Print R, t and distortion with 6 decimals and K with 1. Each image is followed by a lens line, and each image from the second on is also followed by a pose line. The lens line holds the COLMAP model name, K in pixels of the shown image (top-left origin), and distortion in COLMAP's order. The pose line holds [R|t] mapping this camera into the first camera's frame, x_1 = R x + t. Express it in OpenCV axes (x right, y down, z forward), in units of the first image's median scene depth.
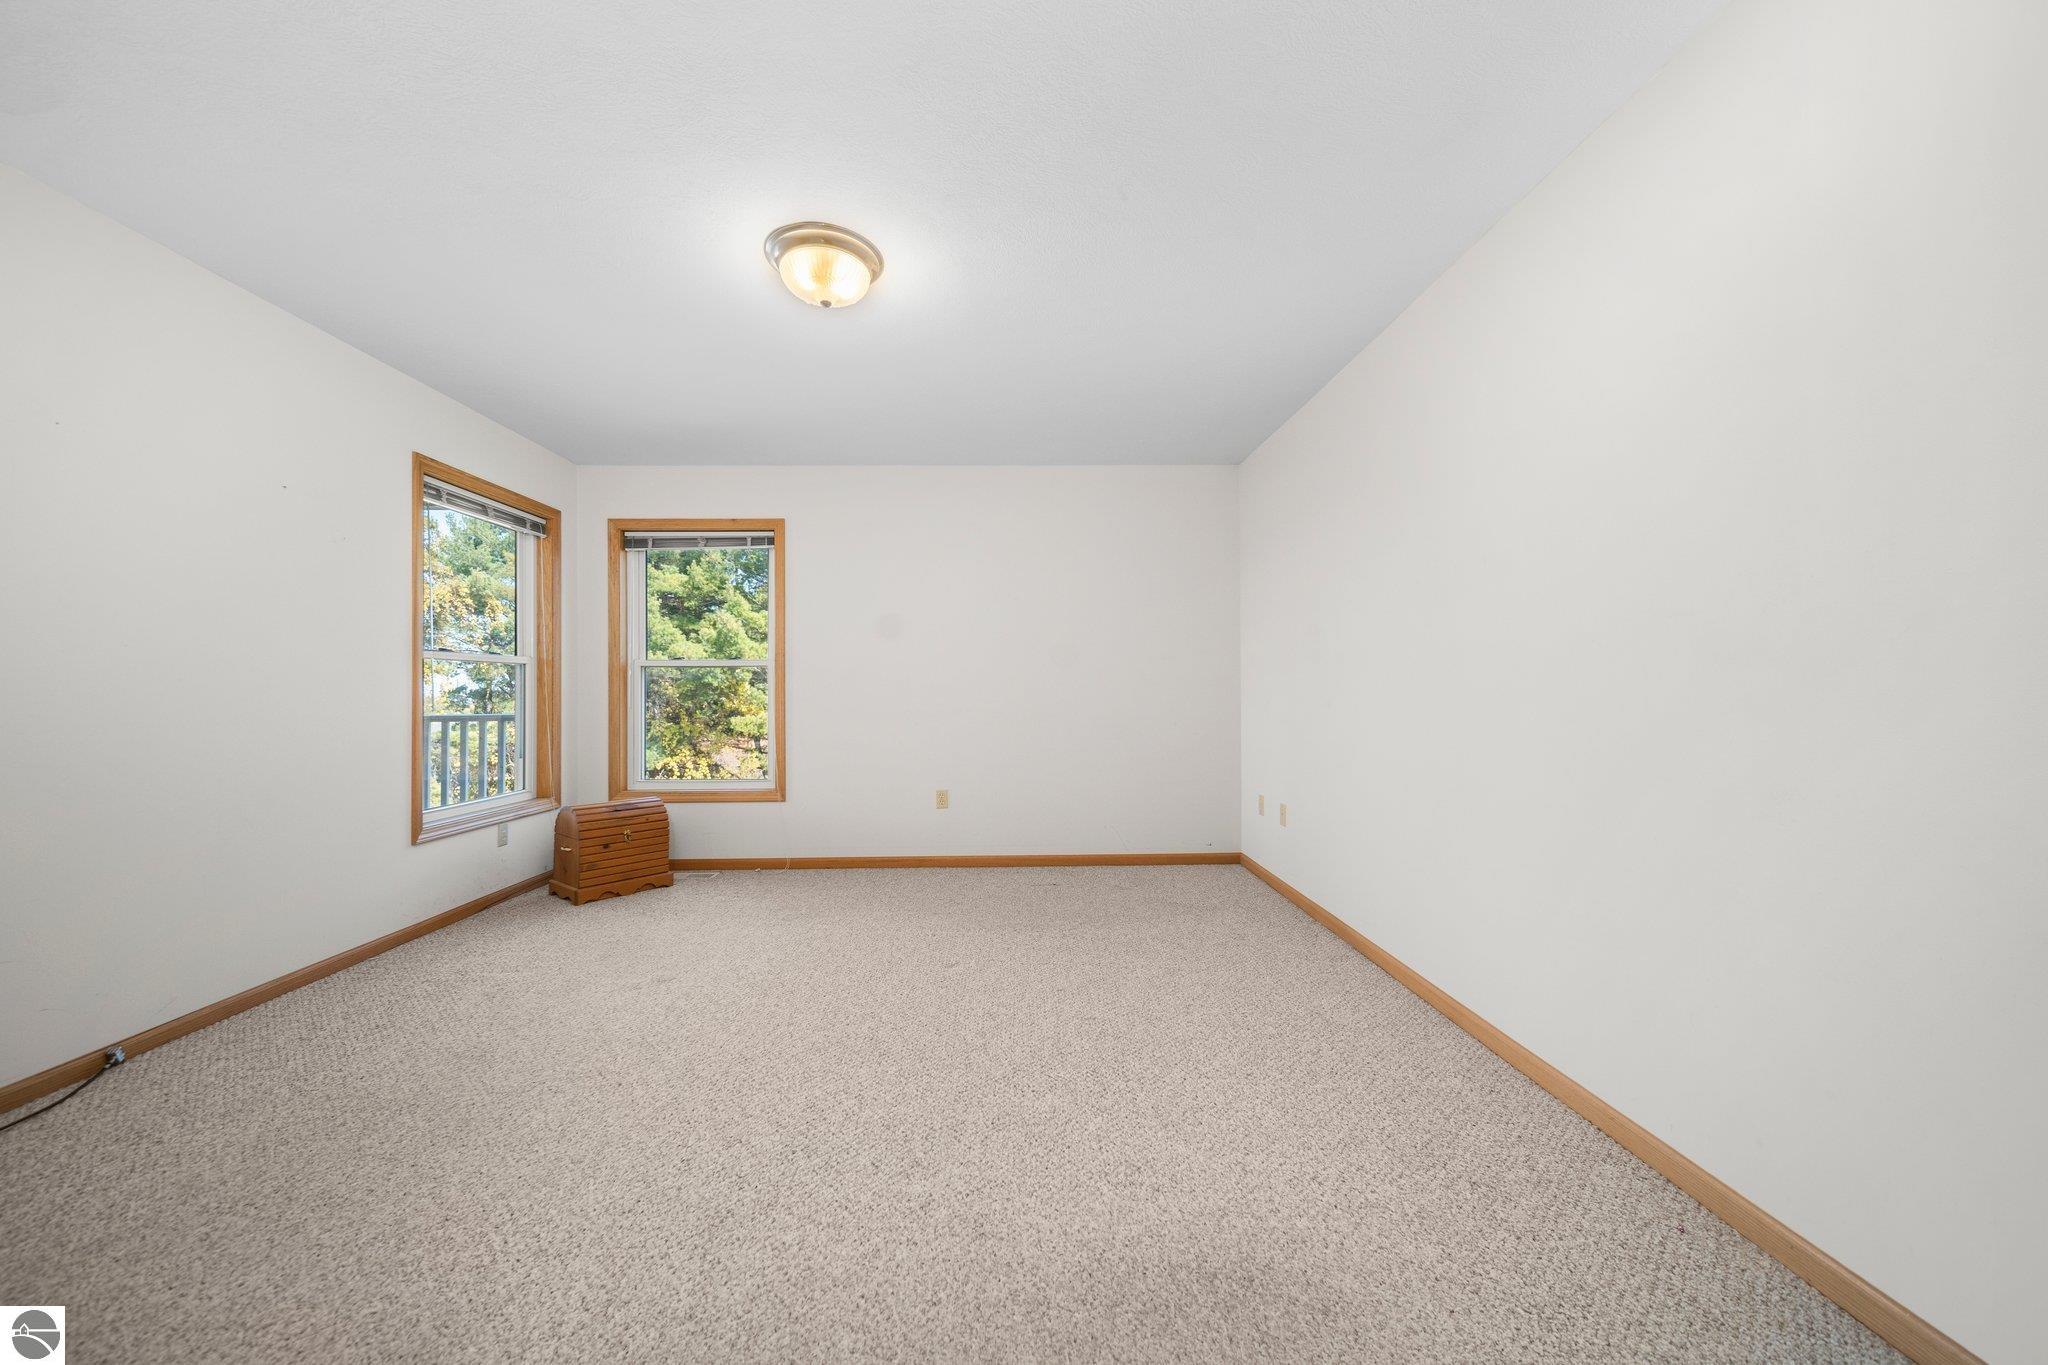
lens RADIAL K [[741.1, 0, 1024.0], [0, 741.1, 682.5], [0, 0, 1]] dist [-0.002039, -0.000563]
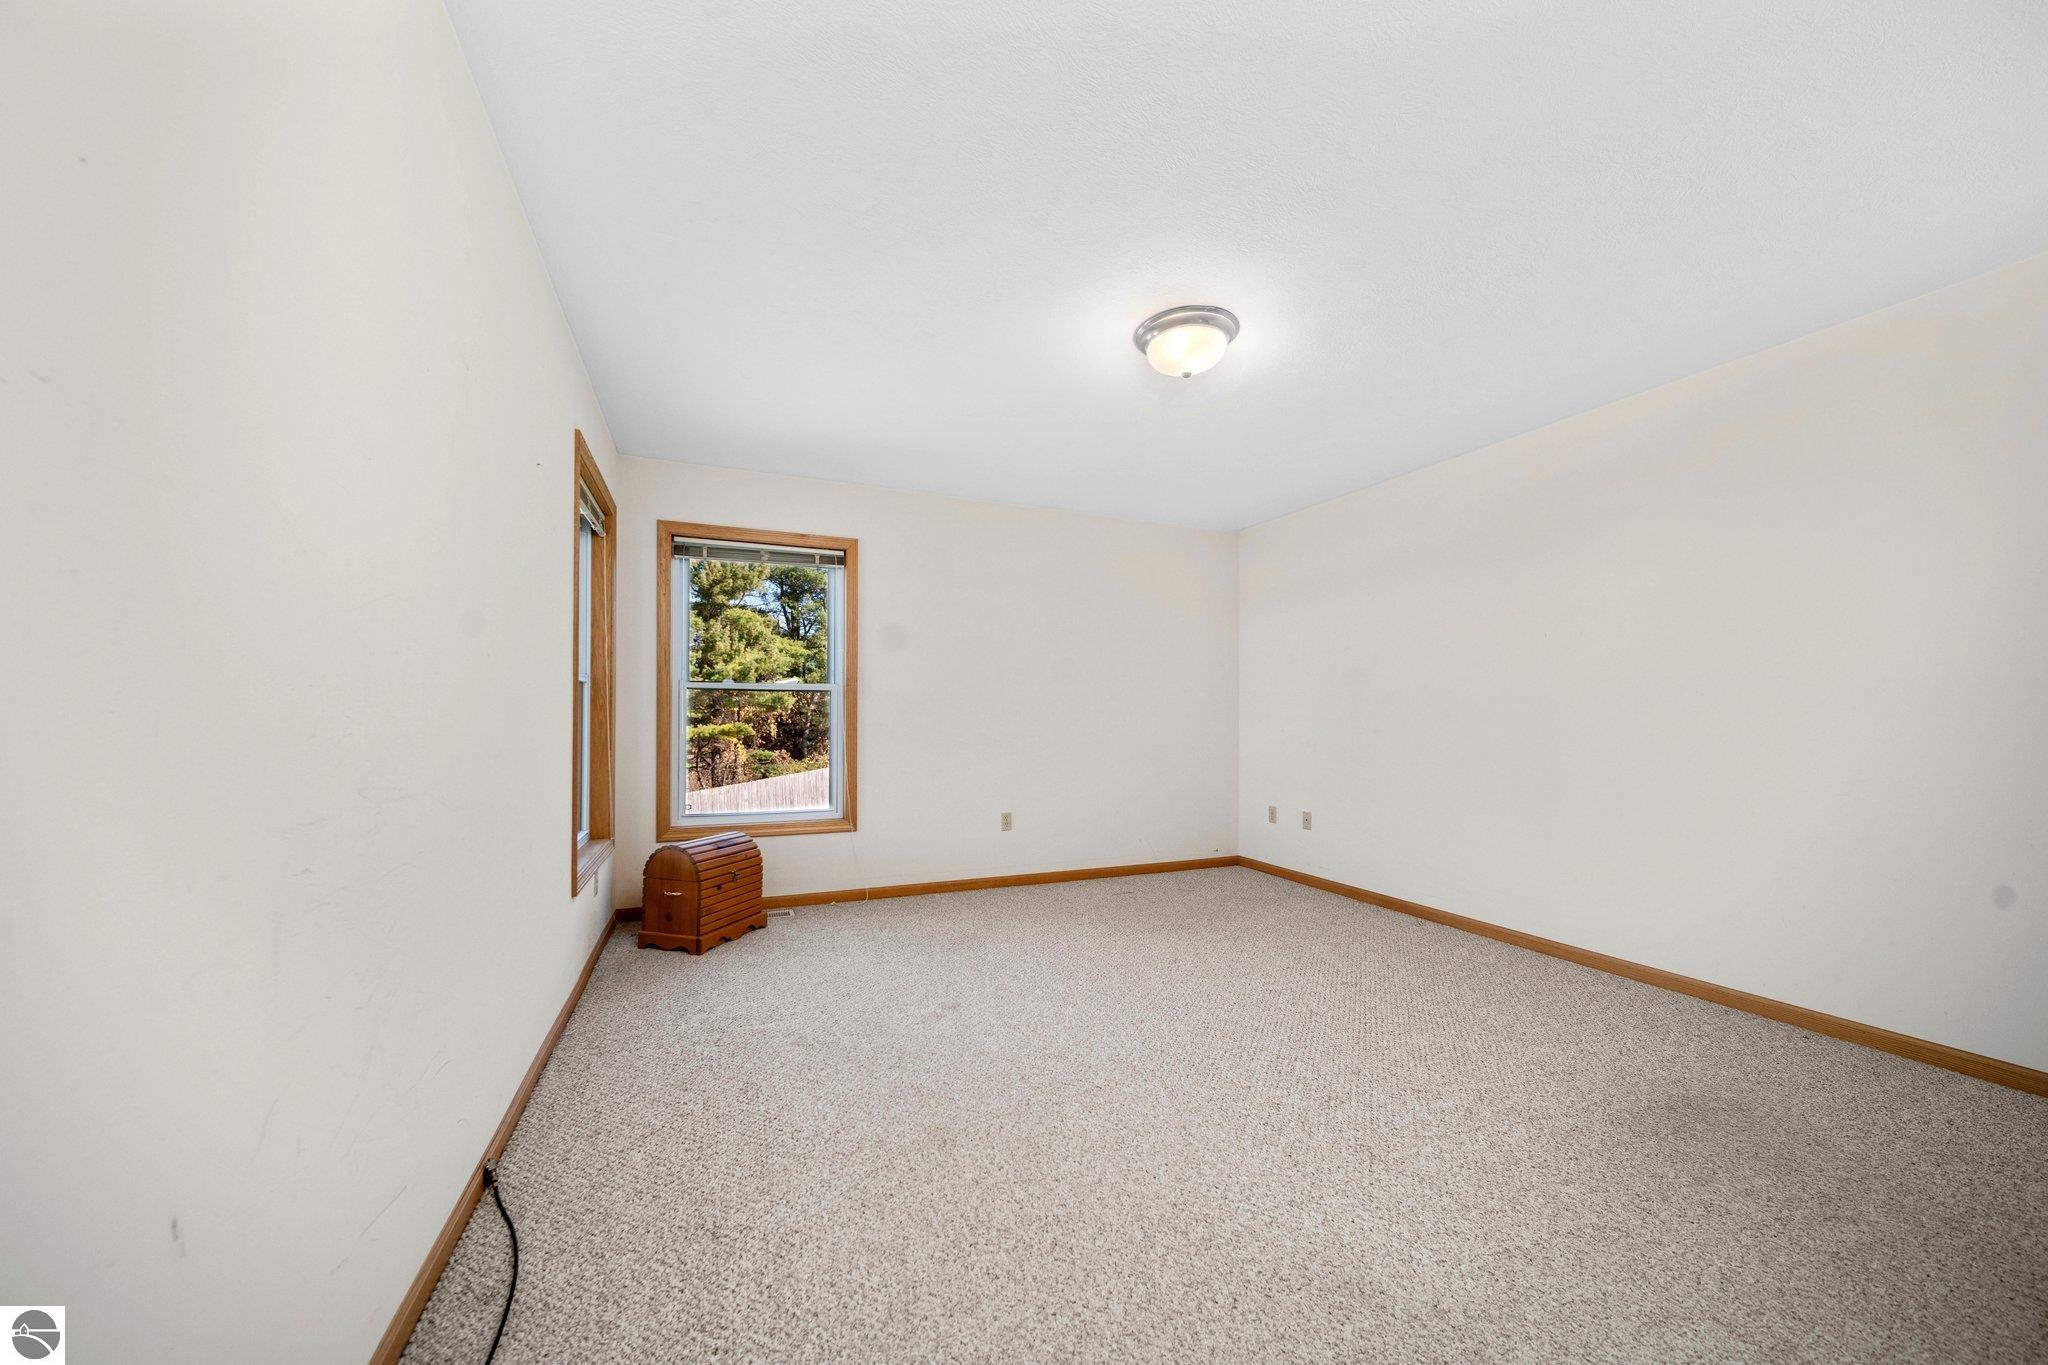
lens RADIAL K [[735.3, 0, 1020.3], [0, 735.3, 701.9], [0, 0, 1]] dist [-0.001809, -0.000250]
pose [[0.931027, 0.016009, 0.364599, -0.511433], [-0.011885, 0.999838, -0.013552, 0.002982], [-0.364756, 0.008285, 0.931066, 0.027579]]
